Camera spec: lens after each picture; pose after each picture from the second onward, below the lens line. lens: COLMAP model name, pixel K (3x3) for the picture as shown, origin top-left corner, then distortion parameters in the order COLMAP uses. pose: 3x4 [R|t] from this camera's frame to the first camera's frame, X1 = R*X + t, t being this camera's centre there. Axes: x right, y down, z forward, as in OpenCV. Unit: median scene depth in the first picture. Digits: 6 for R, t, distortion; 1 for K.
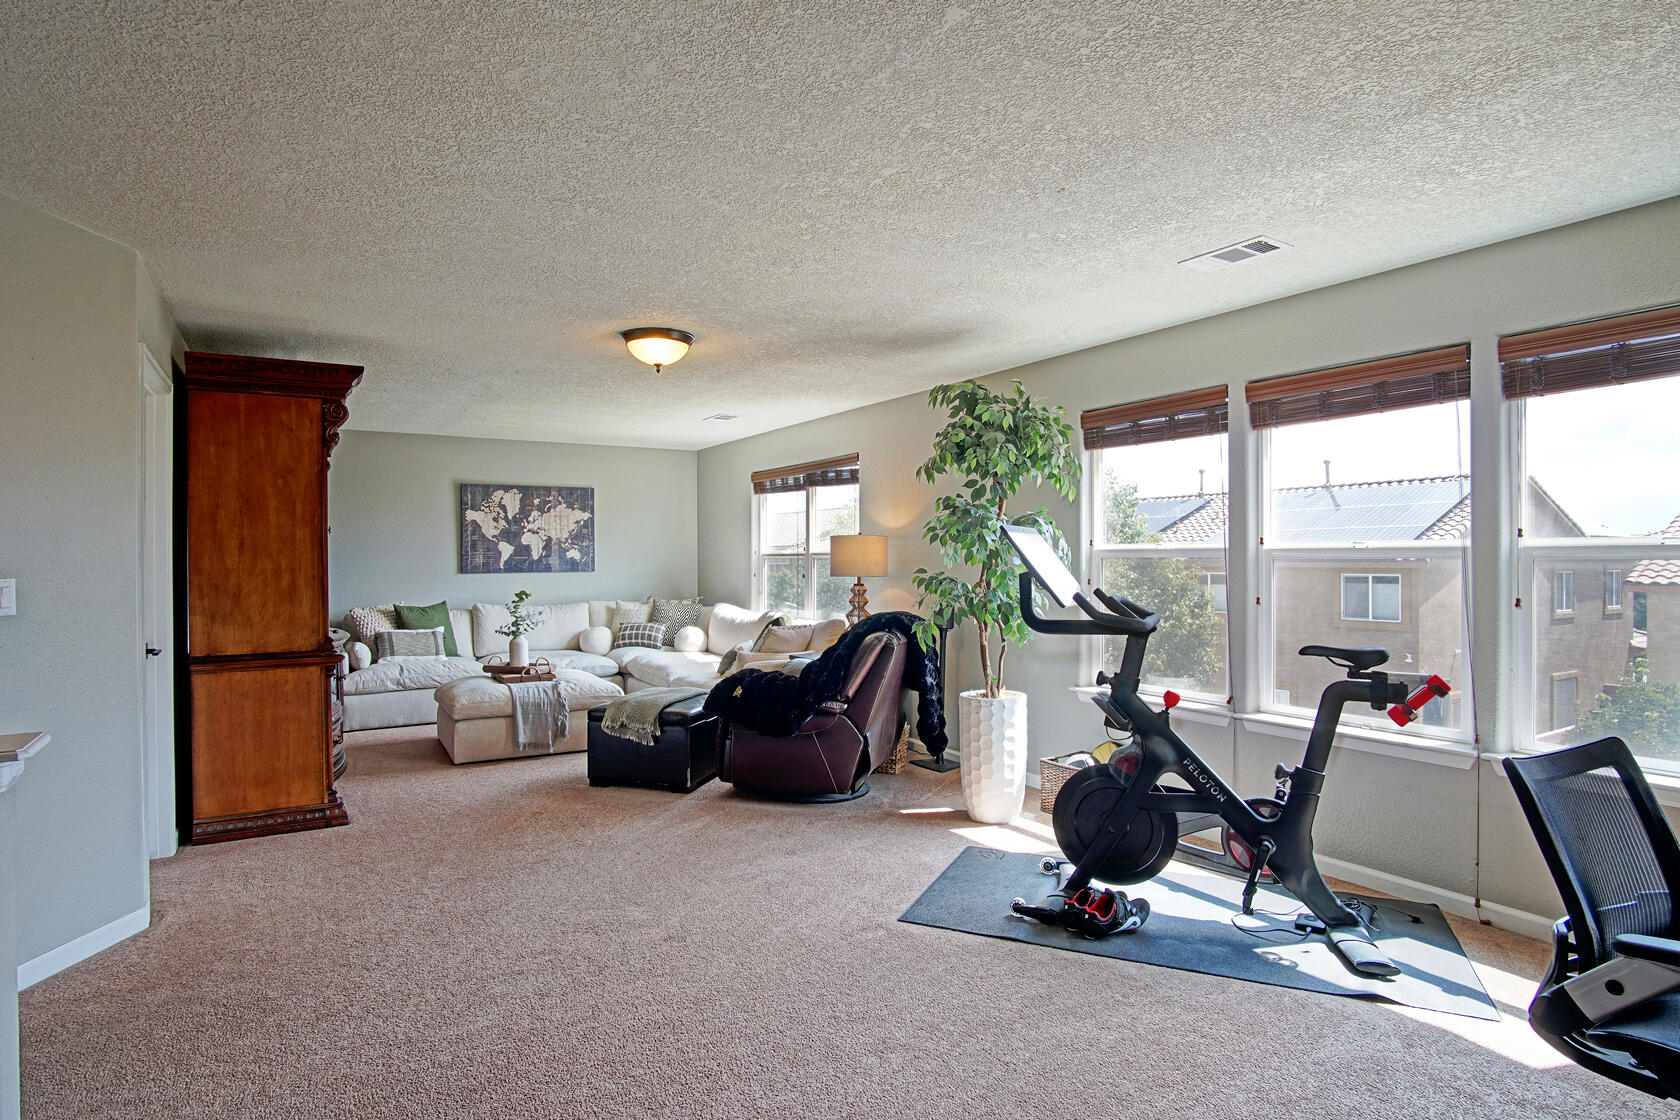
lens RADIAL K [[896.5, 0, 840.7], [0, 896.5, 553.6], [0, 0, 1]] dist [-0.019915, -0.000475]
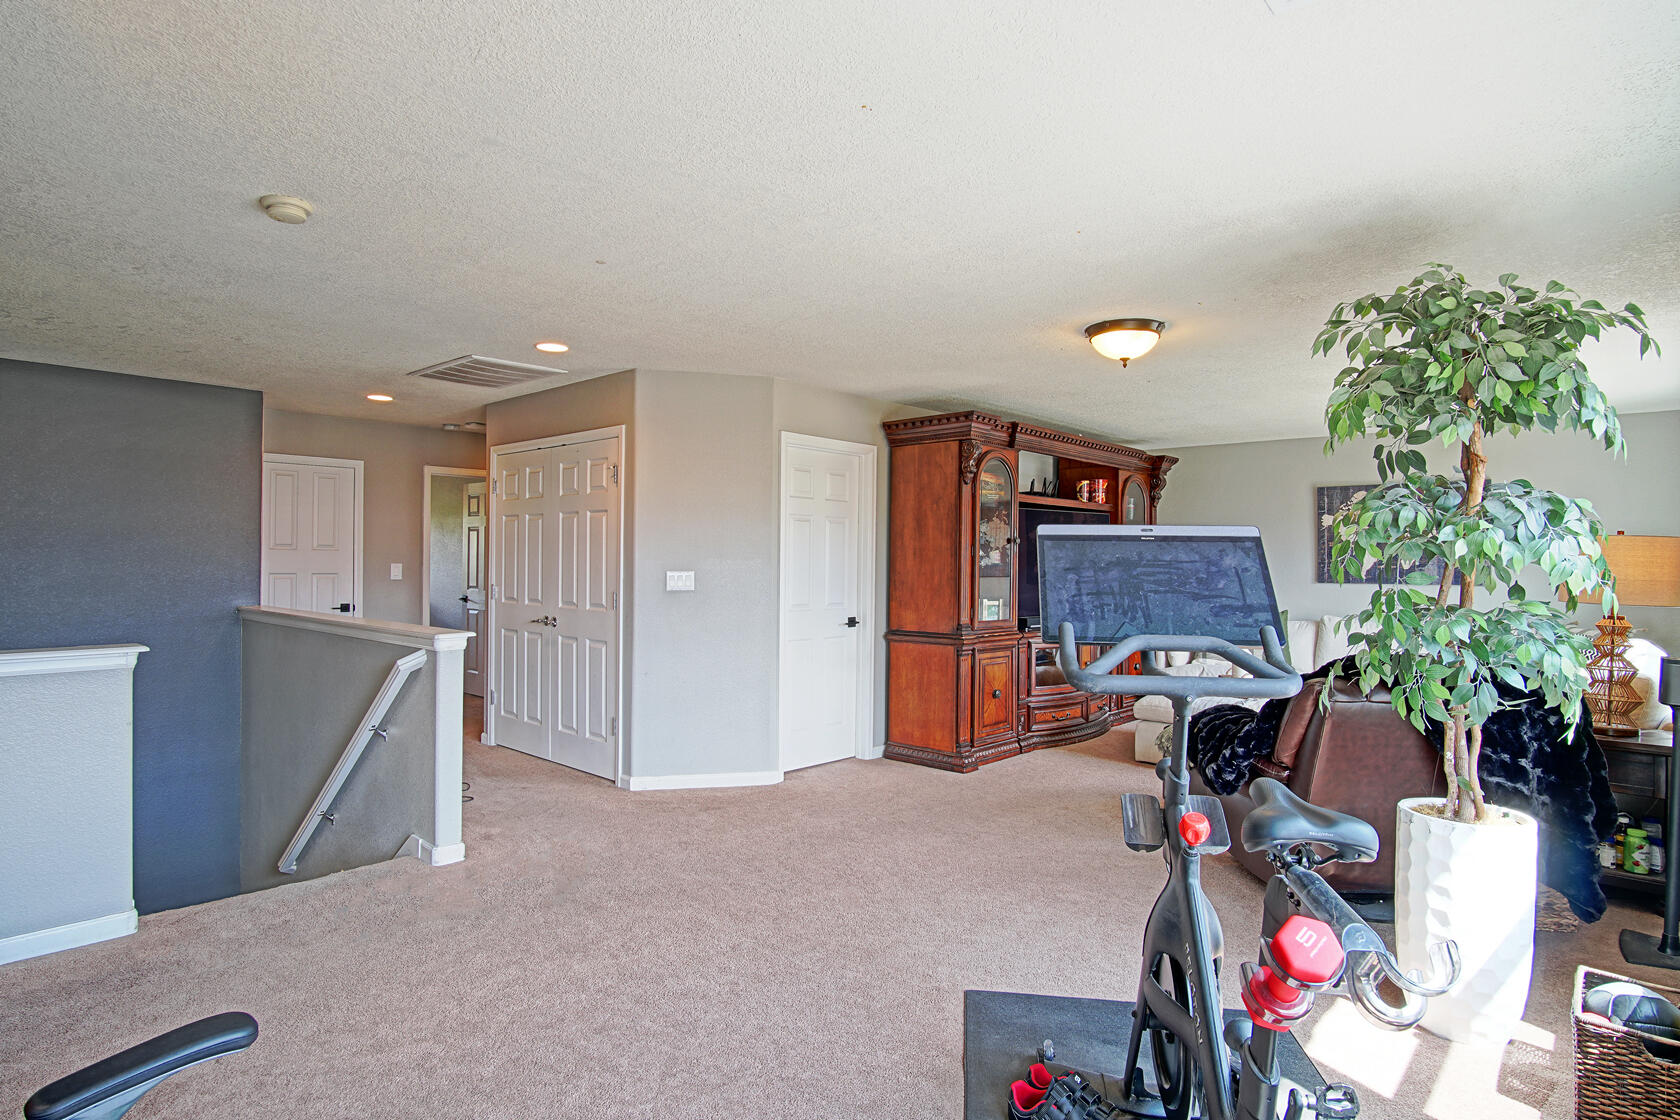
lens RADIAL K [[896.5, 0, 839.4], [0, 896.5, 562.2], [0, 0, 1]] dist [-0.019915, -0.000475]
pose [[0.288734, 0.010641, -0.957350, 0.622657], [-0.007950, 0.999930, 0.008717, -0.006469], [0.957376, 0.005094, 0.288798, 0.466582]]
